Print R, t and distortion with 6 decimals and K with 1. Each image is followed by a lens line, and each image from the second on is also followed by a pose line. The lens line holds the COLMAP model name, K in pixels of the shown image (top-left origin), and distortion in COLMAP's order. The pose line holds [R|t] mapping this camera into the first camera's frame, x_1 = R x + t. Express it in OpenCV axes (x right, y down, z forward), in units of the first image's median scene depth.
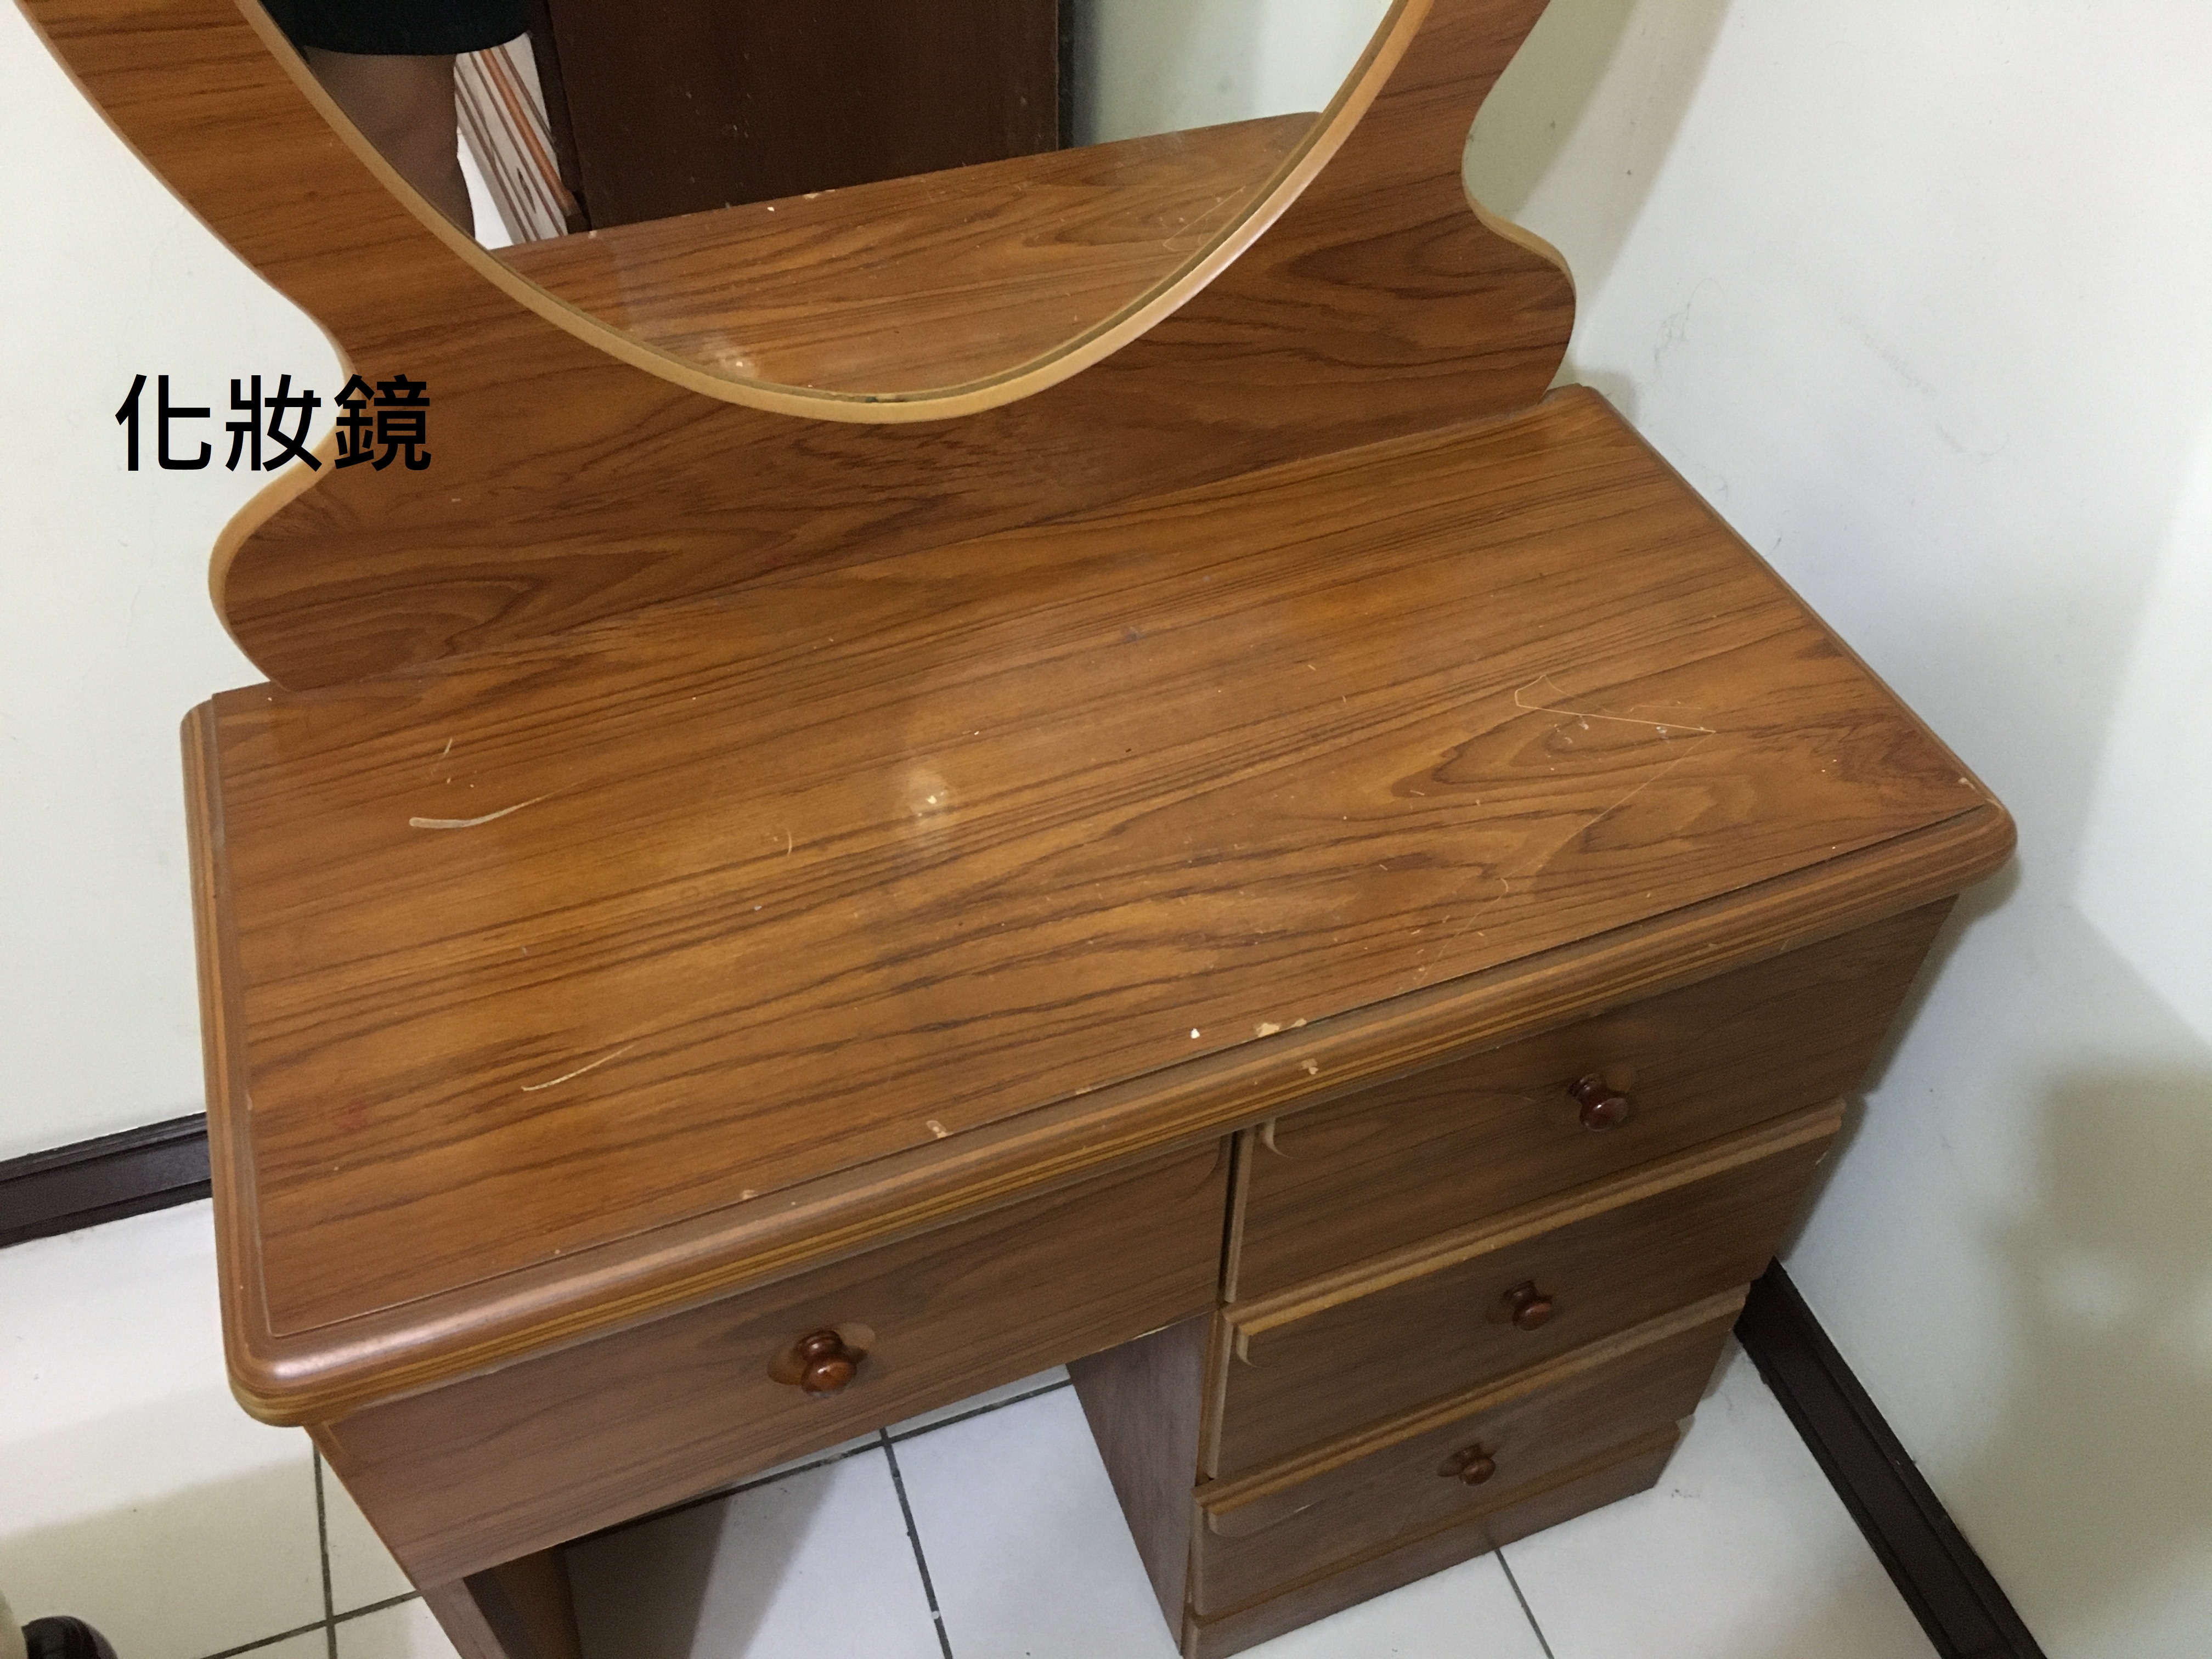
lens RADIAL K [[1880.1, 0, 1095.5], [0, 1880.1, 820.9], [0, 0, 1]] dist [0.080687, -0.110696]
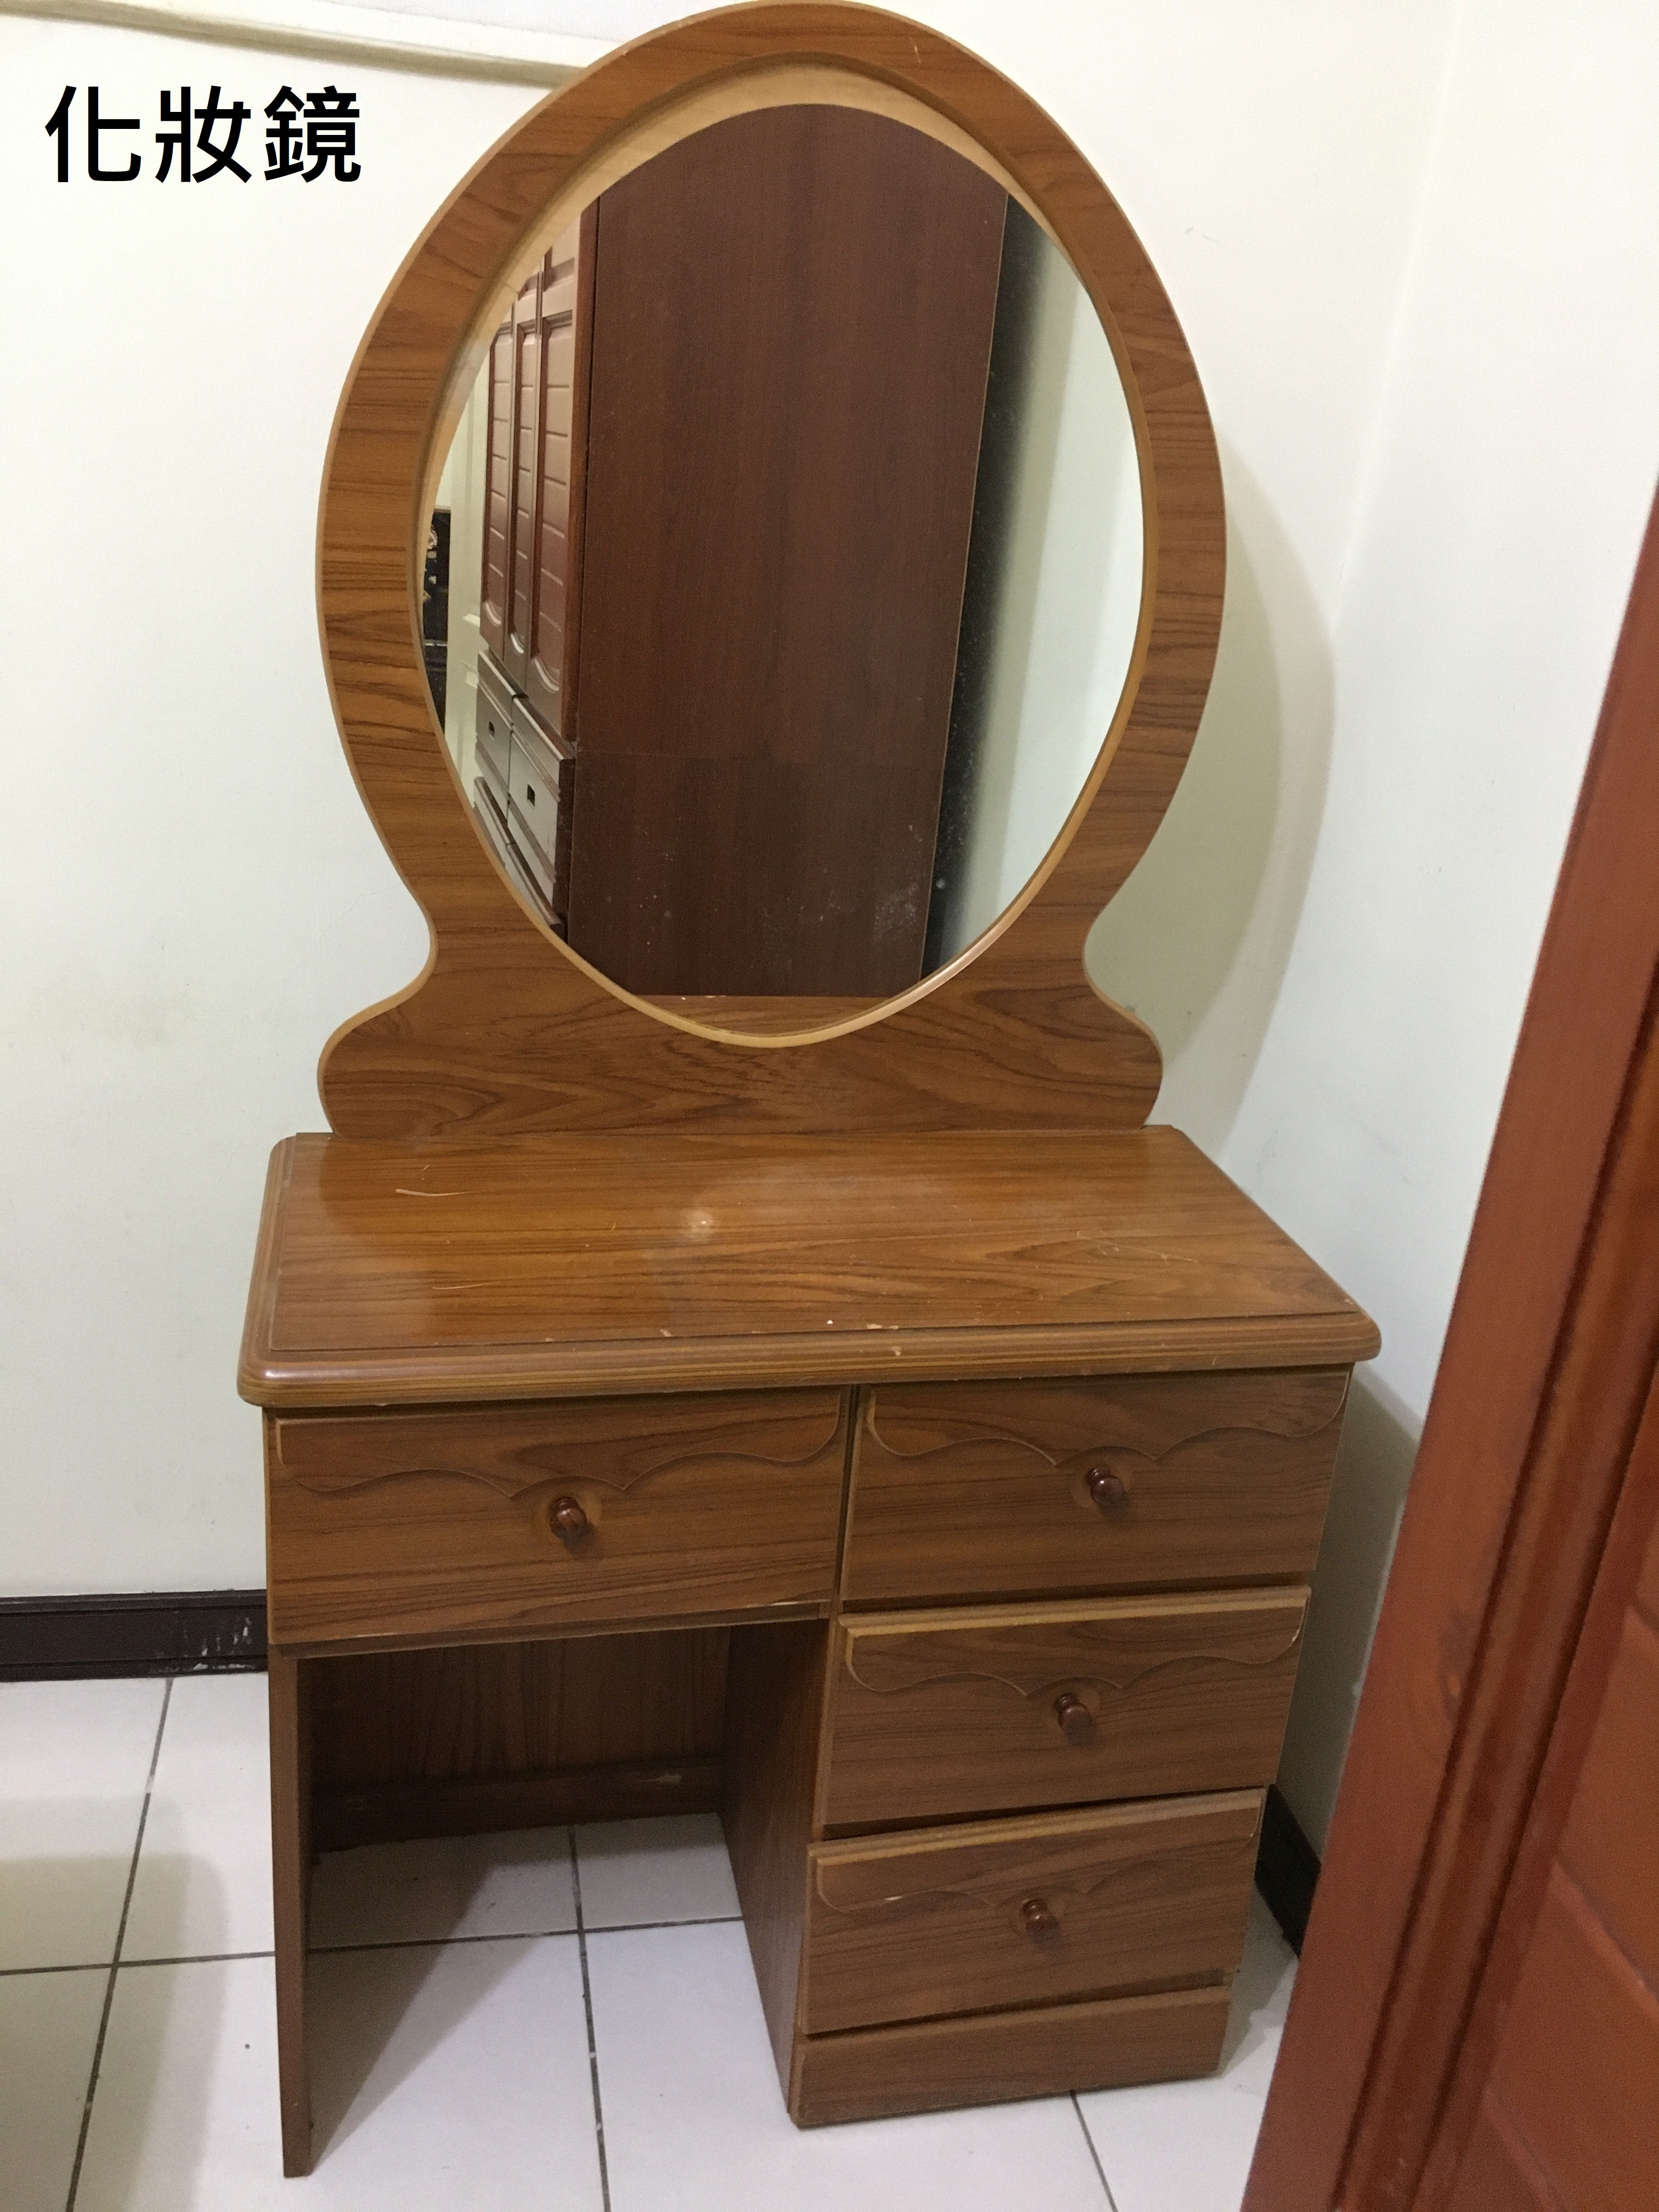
lens RADIAL K [[1880.1, 0, 819.6], [0, 1880.1, 1092.1], [0, 0, 1]] dist [0.080687, -0.110696]
pose [[0.985817, 0.119574, -0.117755, 0.179856], [-0.159583, 0.885069, -0.437248, 0.551510], [0.051938, 0.449839, 0.891598, -0.471380]]
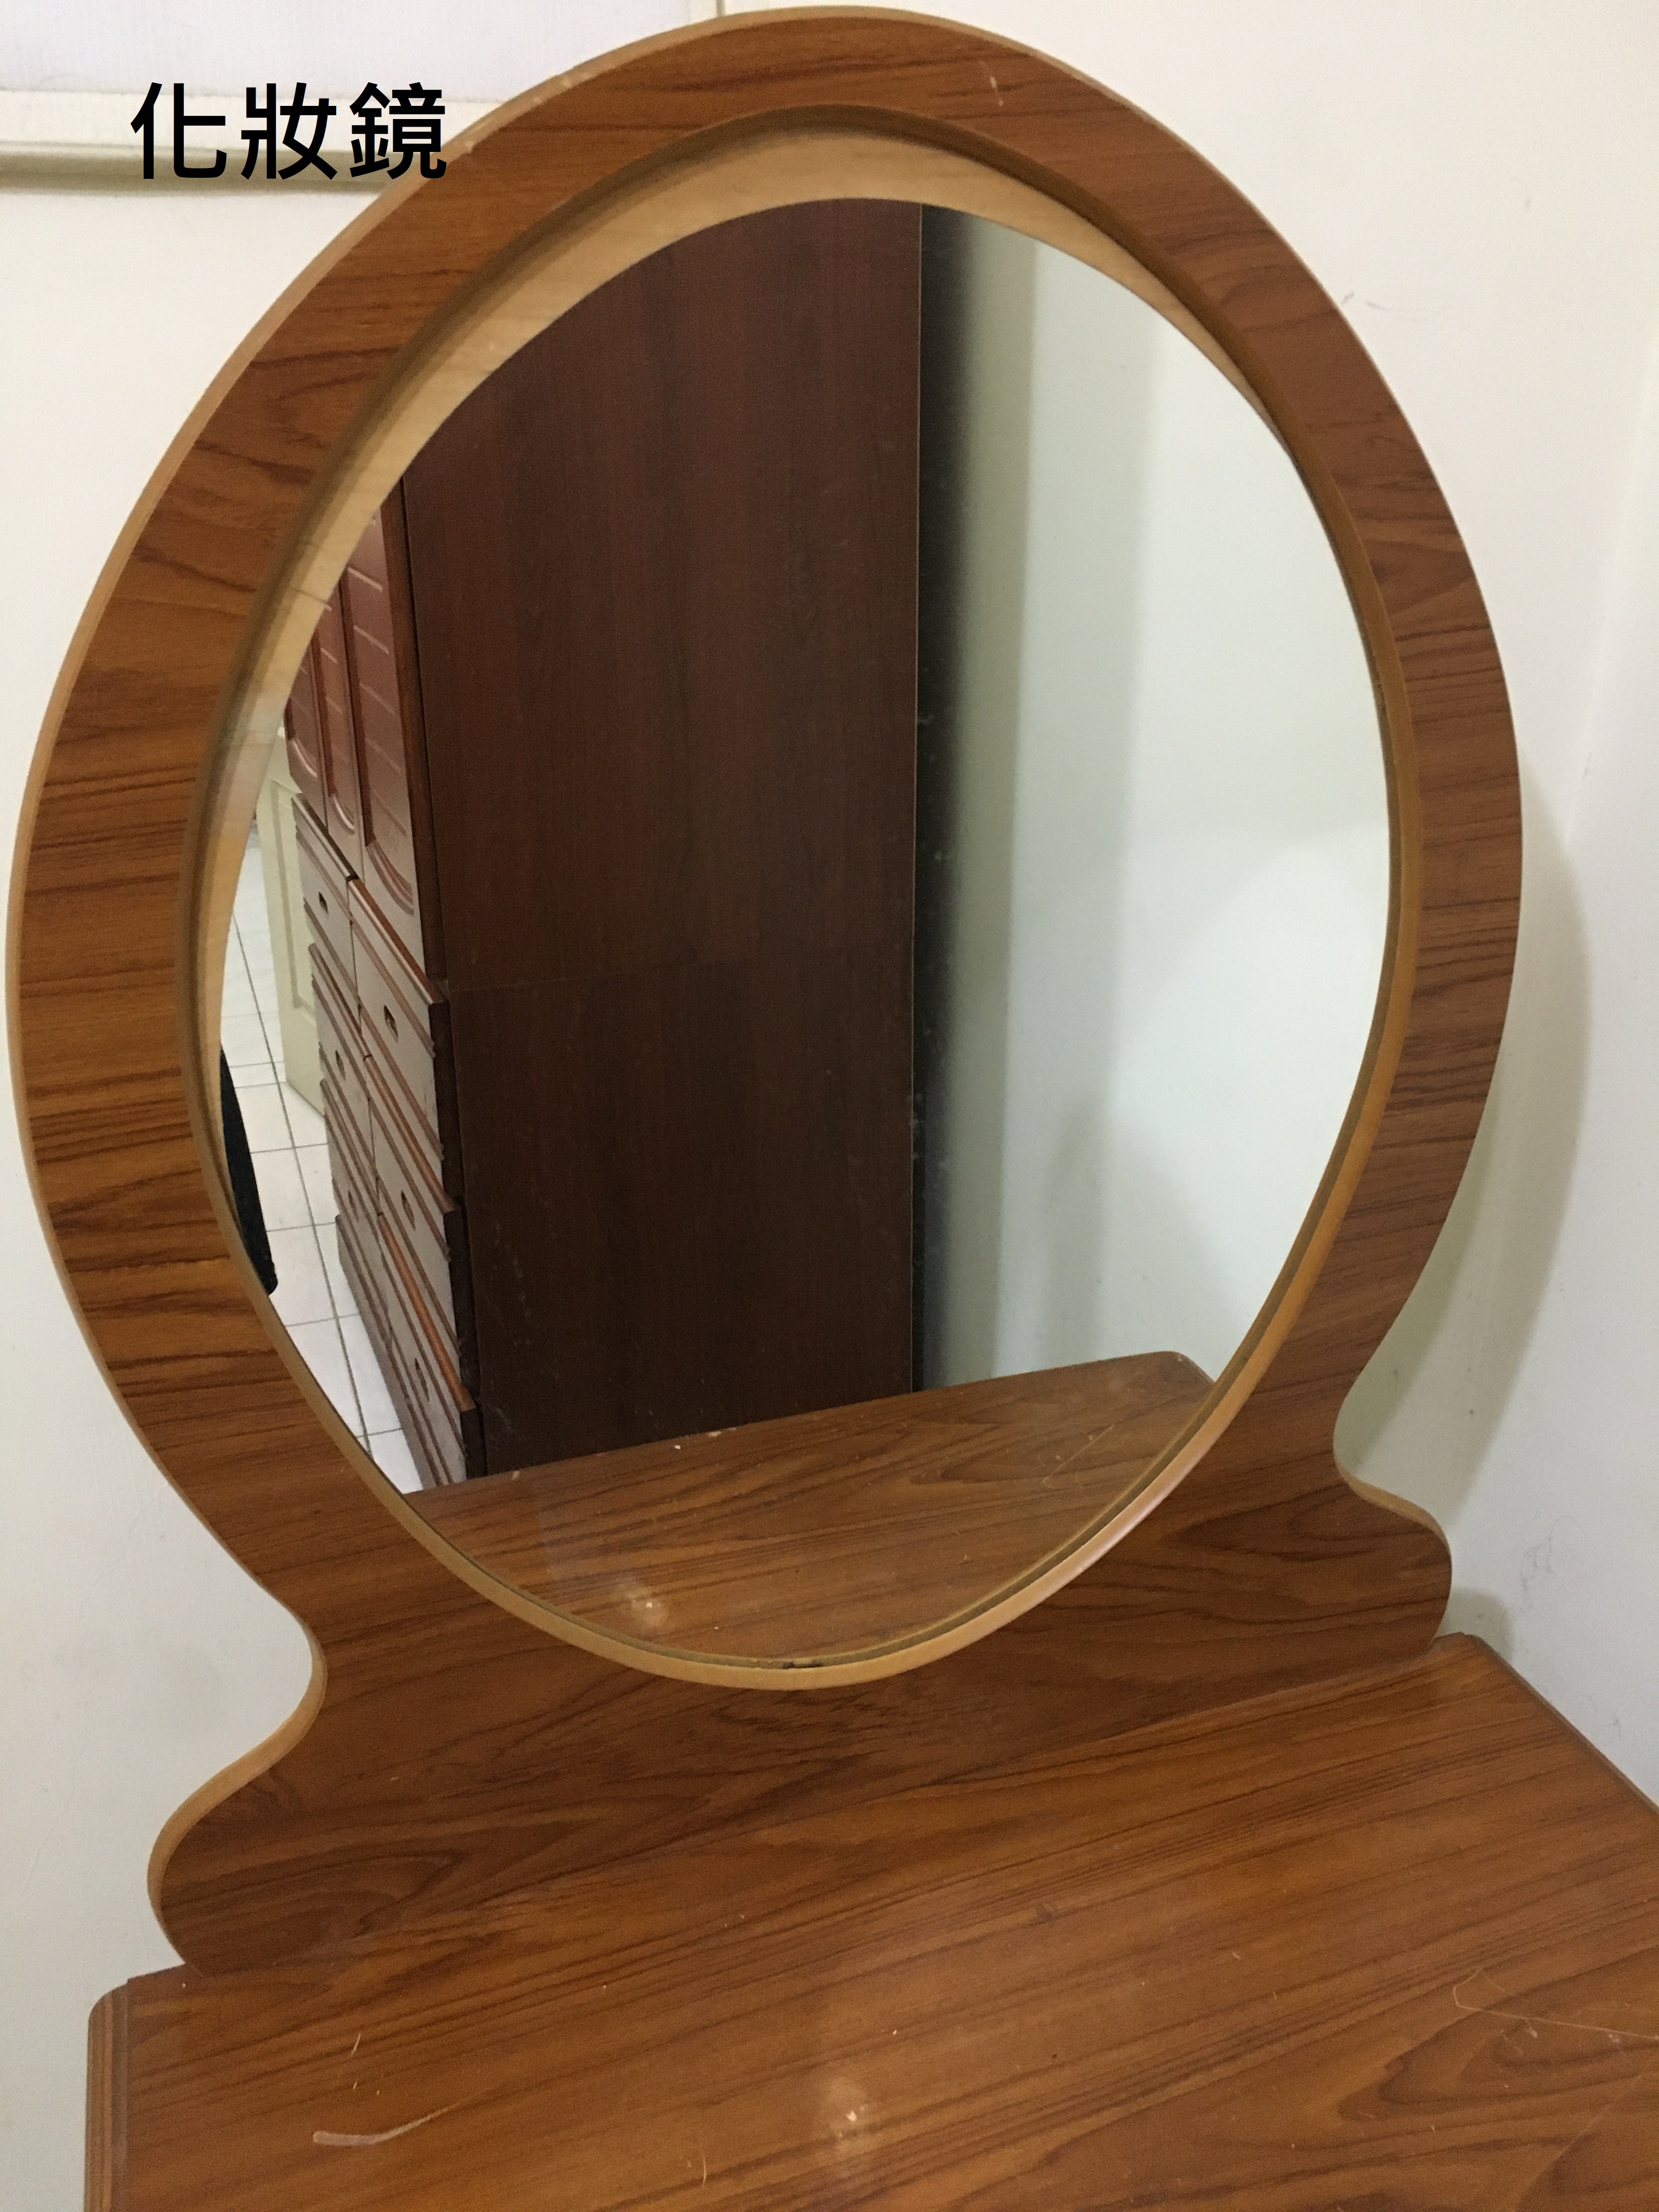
lens RADIAL K [[1880.1, 0, 827.2], [0, 1880.1, 1102.2], [0, 0, 1]] dist [0.080687, -0.110696]
pose [[0.999057, -0.008282, -0.042617, -0.050678], [-0.010174, 0.909633, -0.415288, -0.072428], [0.042205, 0.415330, 0.908691, -0.083918]]
